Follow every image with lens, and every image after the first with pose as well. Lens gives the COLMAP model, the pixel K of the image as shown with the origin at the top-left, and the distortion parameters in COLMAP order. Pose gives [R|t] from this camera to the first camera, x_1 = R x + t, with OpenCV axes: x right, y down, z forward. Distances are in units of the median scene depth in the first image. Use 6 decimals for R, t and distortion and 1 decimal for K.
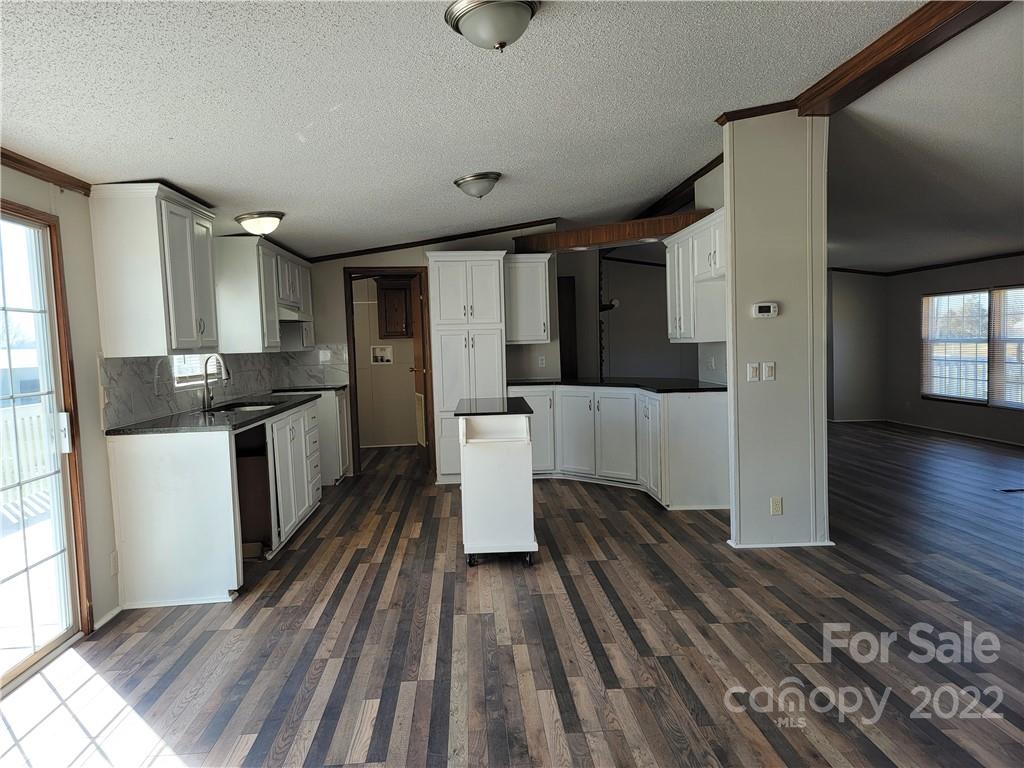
lens RADIAL K [[707.5, 0, 508.4], [0, 707.5, 387.6], [0, 0, 1]] dist [0.060893, -0.044387]
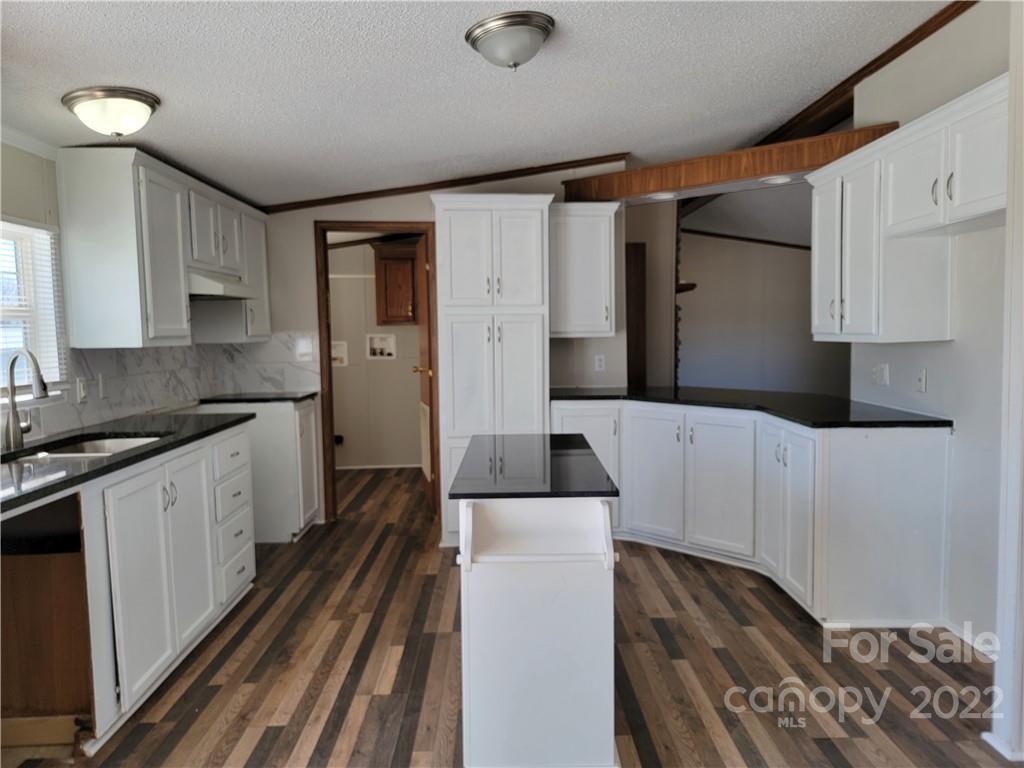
lens RADIAL K [[707.5, 0, 515.6], [0, 707.5, 379.1], [0, 0, 1]] dist [0.060893, -0.044387]
pose [[0.999176, 0.019668, -0.035509, -0.011868], [-0.019419, 0.999784, 0.007349, -0.028815], [0.035646, -0.006653, 0.999342, 0.362051]]
